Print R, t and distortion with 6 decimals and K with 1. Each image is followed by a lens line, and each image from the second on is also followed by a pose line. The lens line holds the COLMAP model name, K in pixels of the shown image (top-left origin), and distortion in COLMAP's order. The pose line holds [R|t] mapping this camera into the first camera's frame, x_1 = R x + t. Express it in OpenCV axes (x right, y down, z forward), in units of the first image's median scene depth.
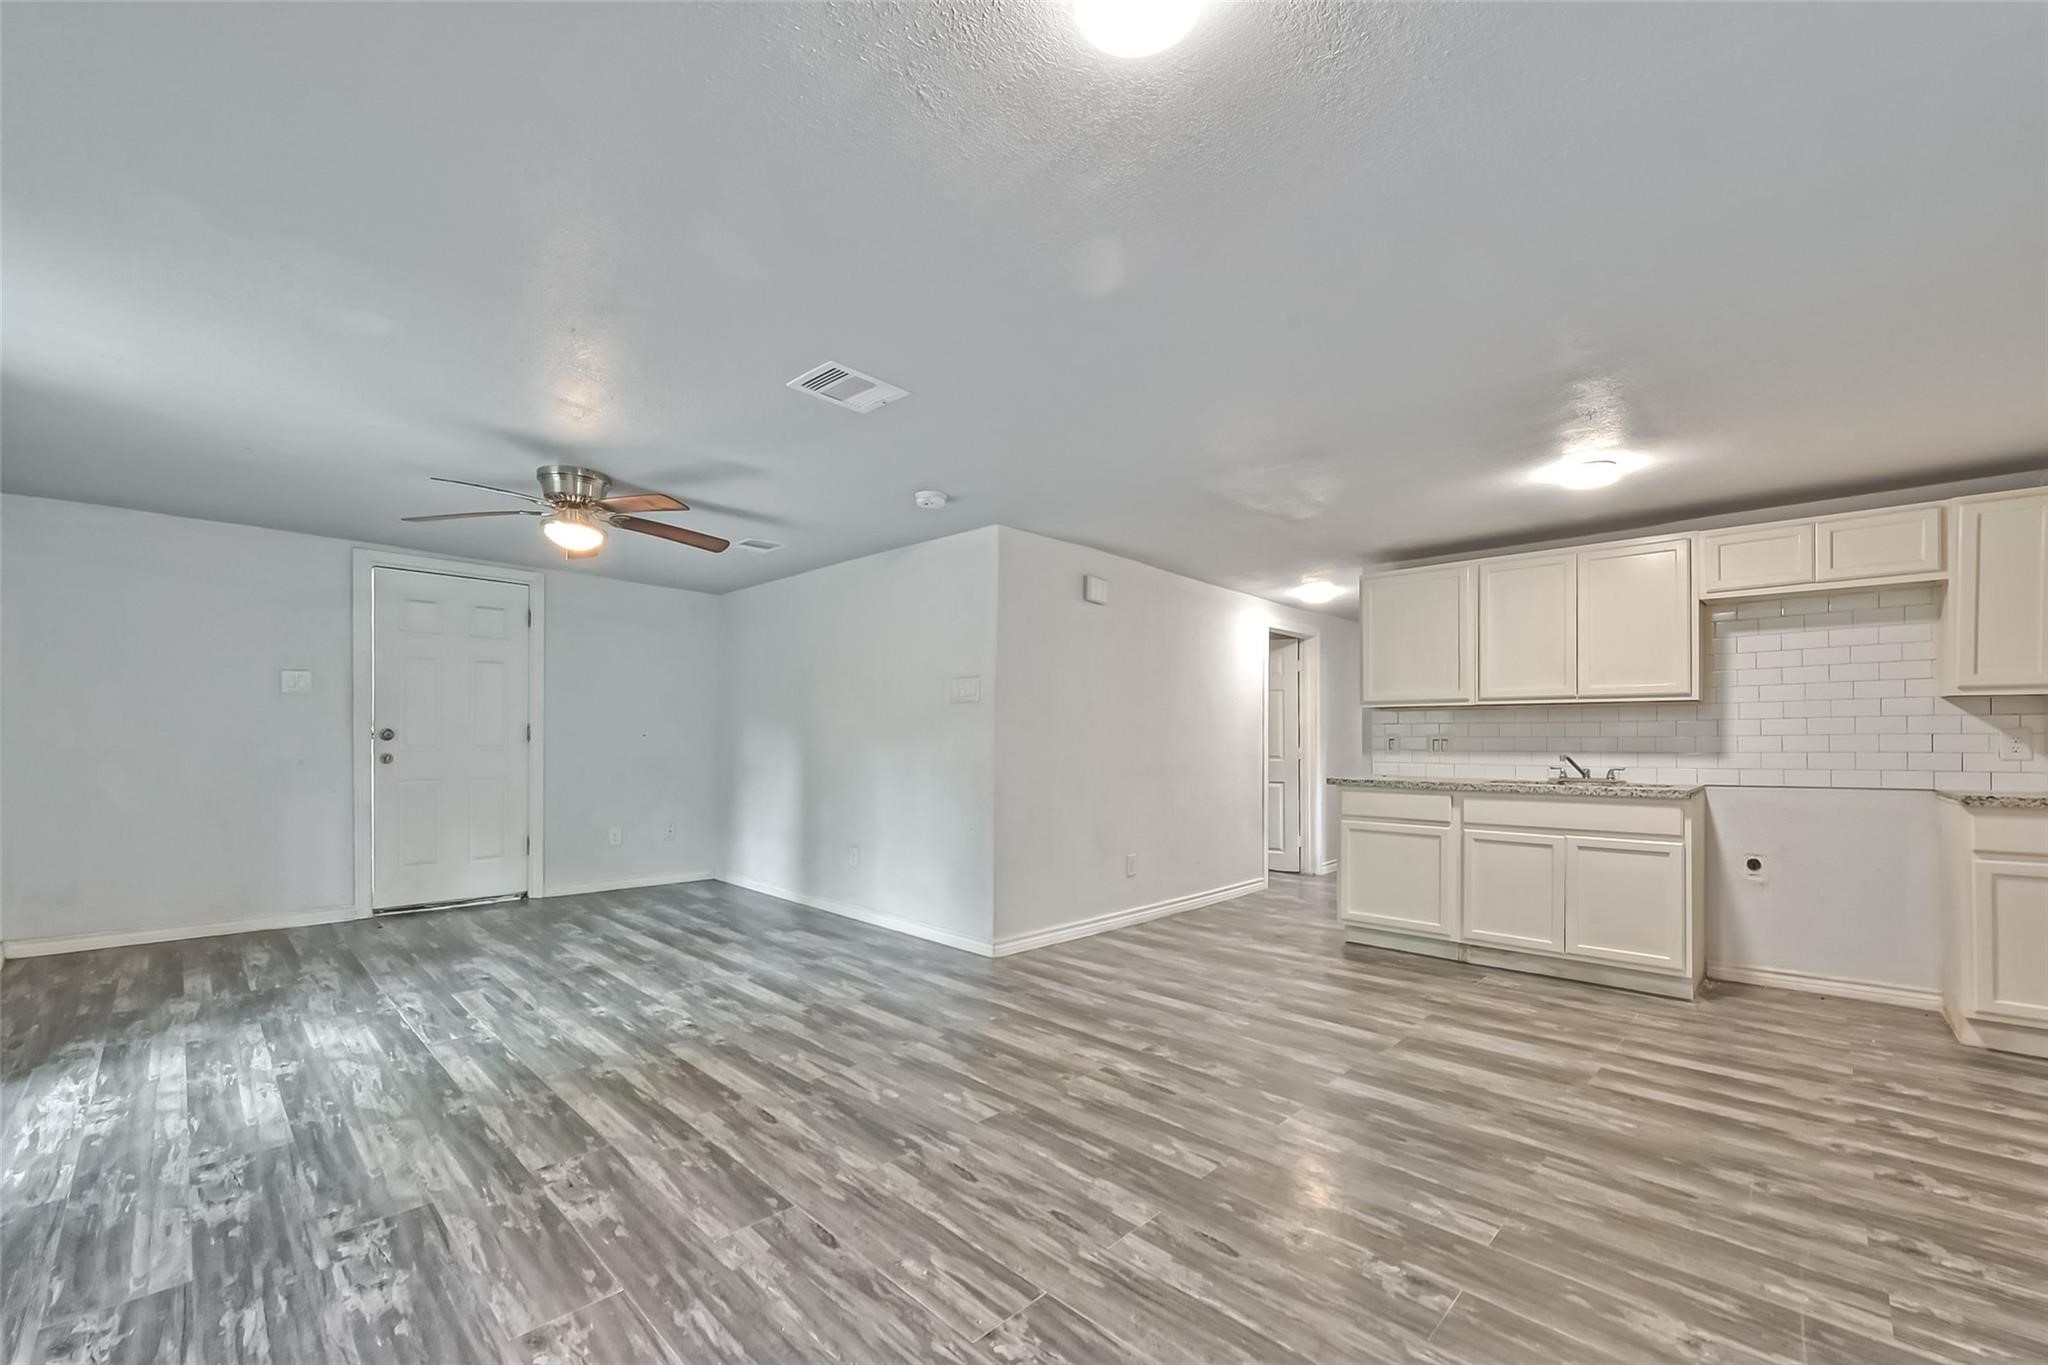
lens RADIAL K [[825.0, 0, 1035.1], [0, 825.0, 734.8], [0, 0, 1]] dist [-0.001996, -0.000312]
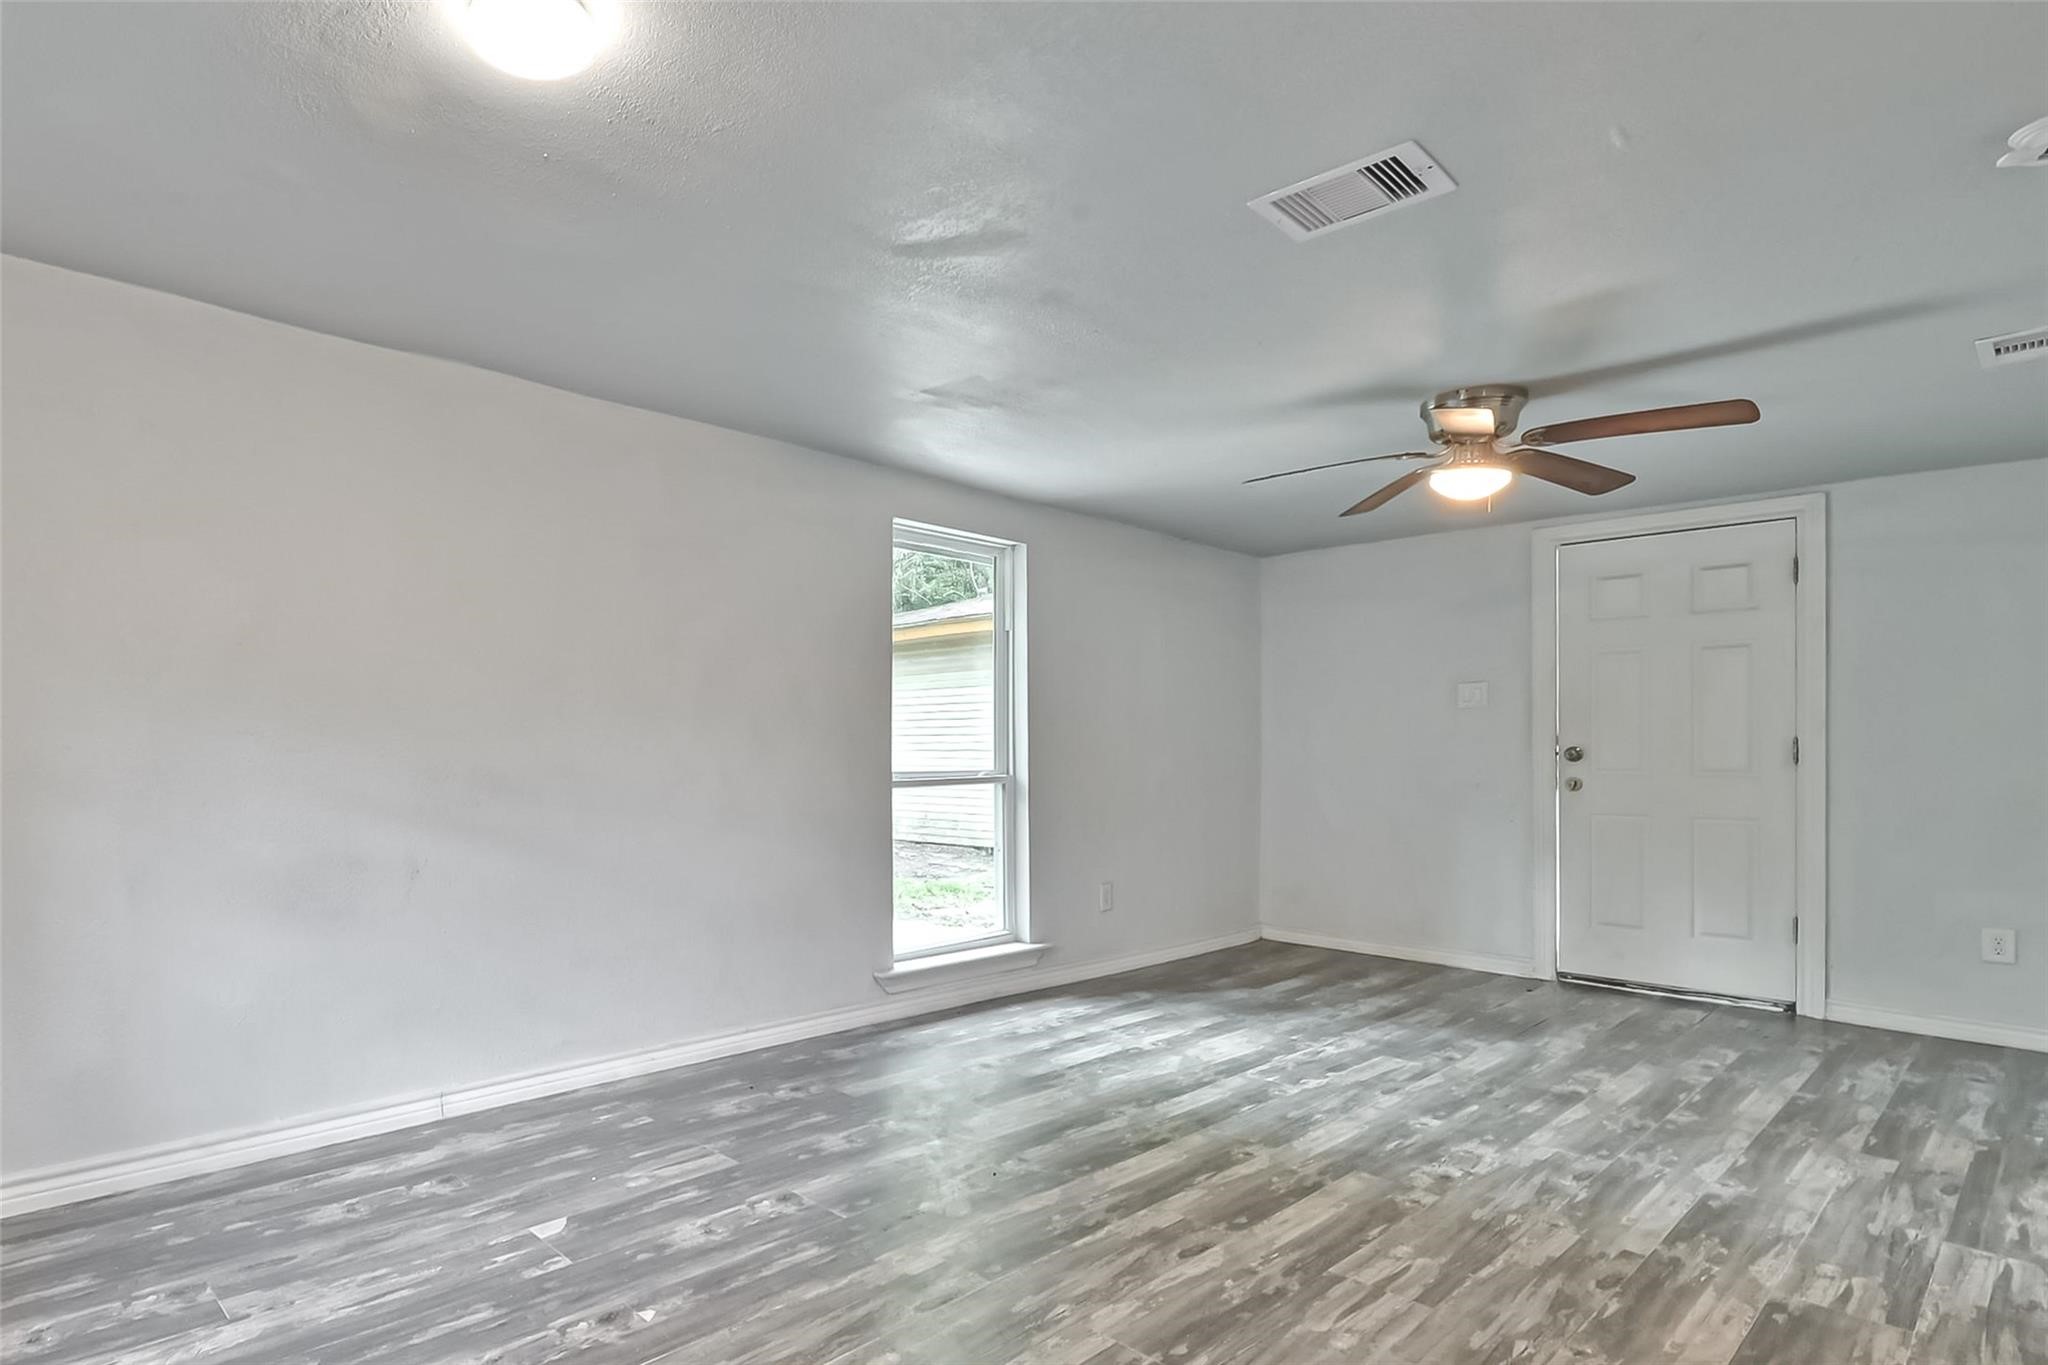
lens RADIAL K [[1082.2, 0, 732.6], [0, 1082.2, 749.8], [0, 0, 1]] dist [-0.002586, 0.000458]
pose [[-0.141538, -0.008815, -0.989894, 0.565543], [-0.004434, 0.999956, -0.008270, 0.014498], [0.989923, 0.003218, -0.141571, 0.574524]]
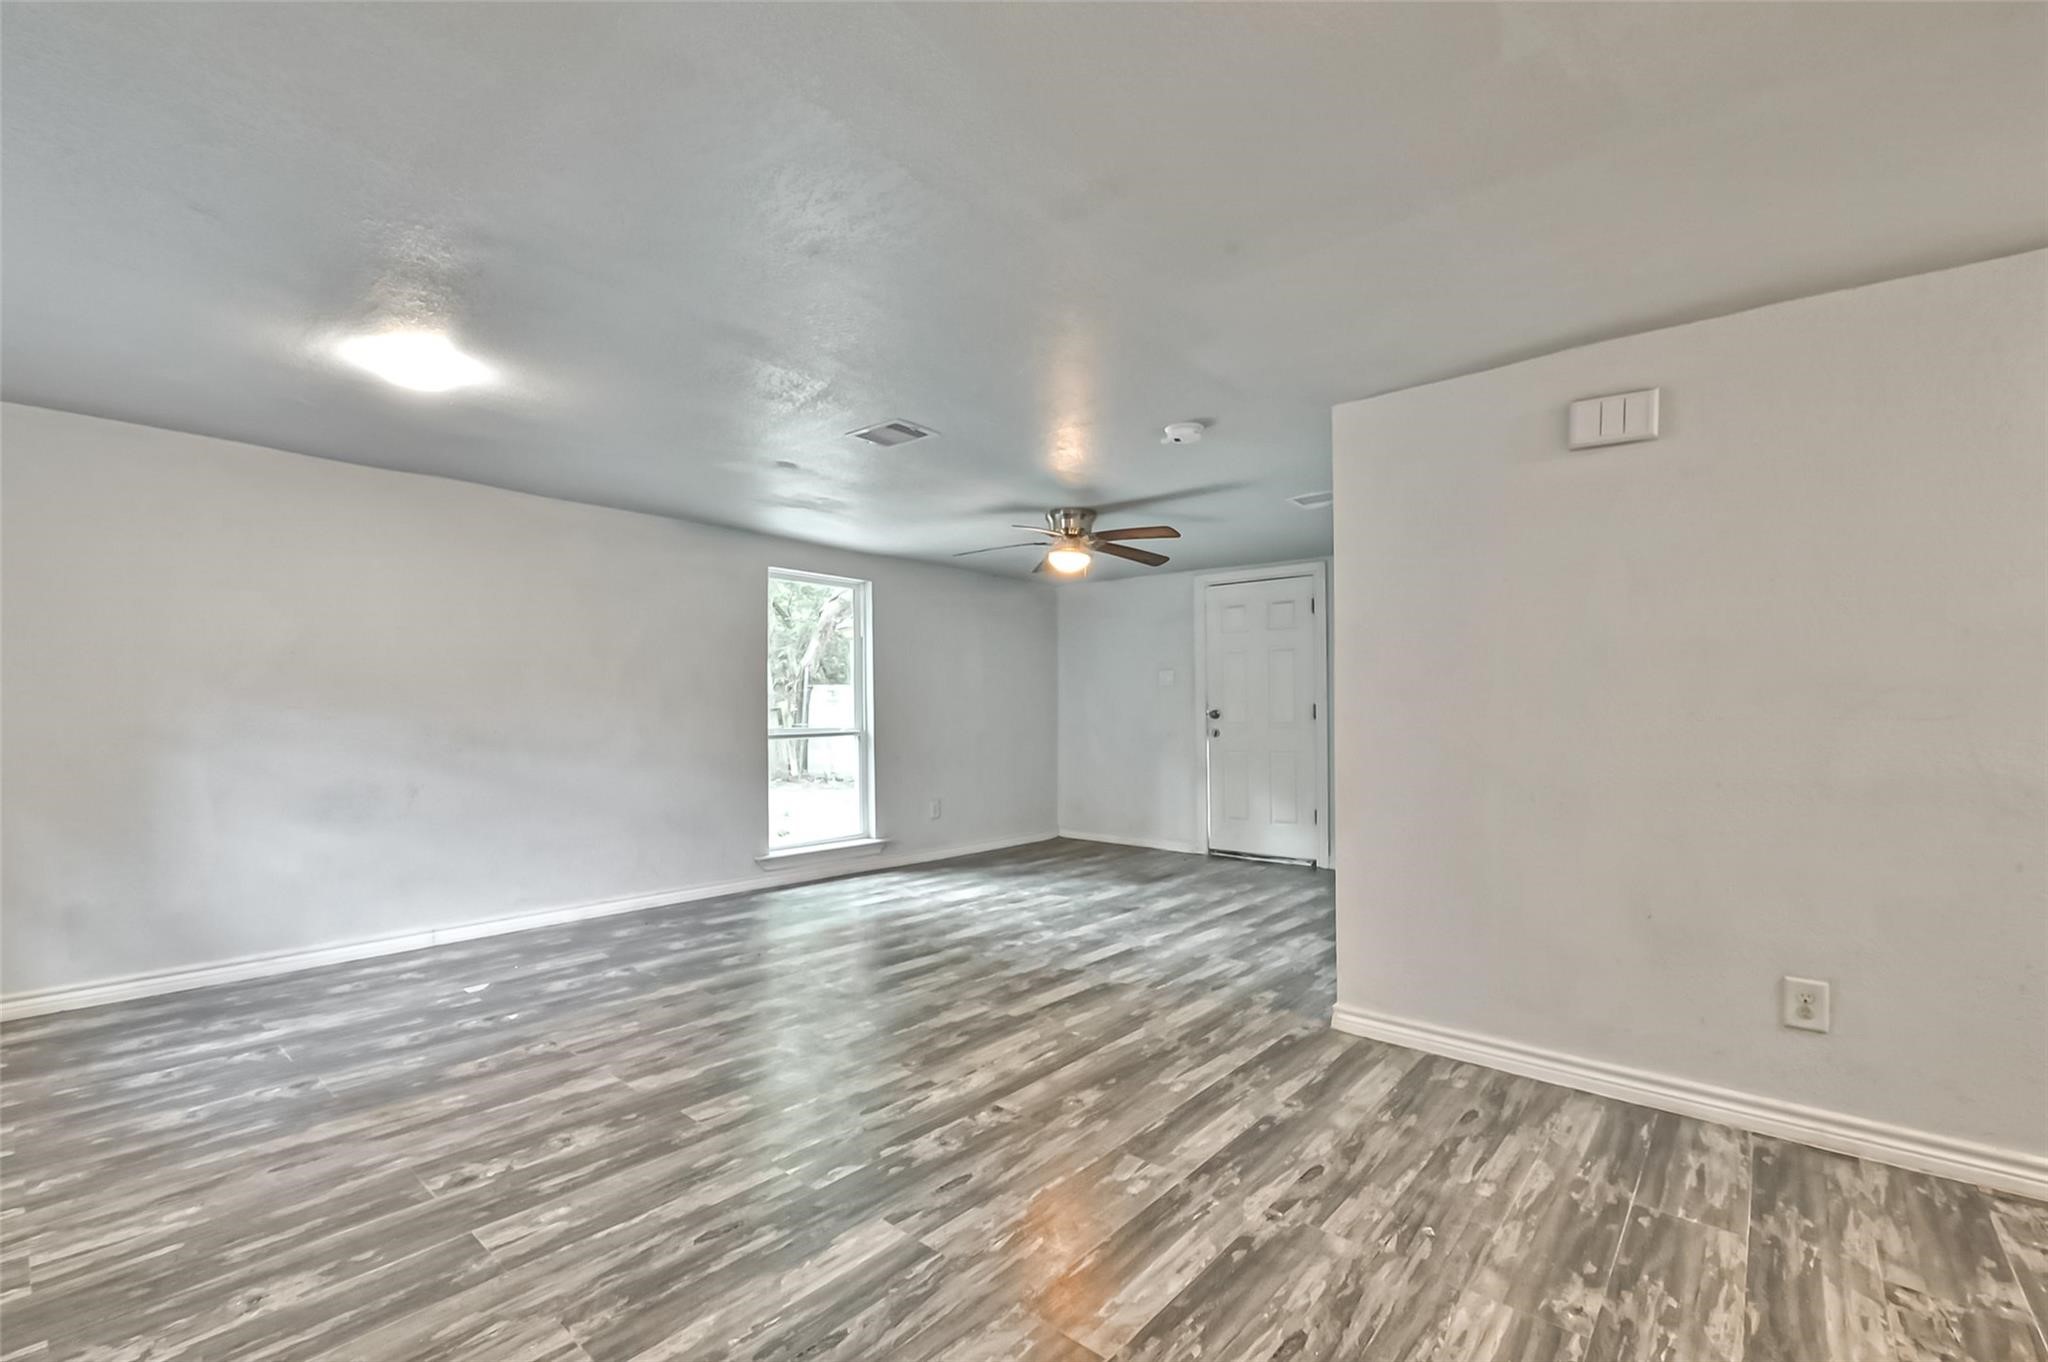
lens RADIAL K [[895.6, 0, 952.5], [0, 895.6, 699.5], [0, 0, 1]] dist [0.002484, -0.006236]
pose [[0.012562, -0.024244, -0.999627, 0.977268], [0.002864, 0.999703, -0.024209, 0.016895], [0.999917, -0.002559, 0.012627, 0.938206]]
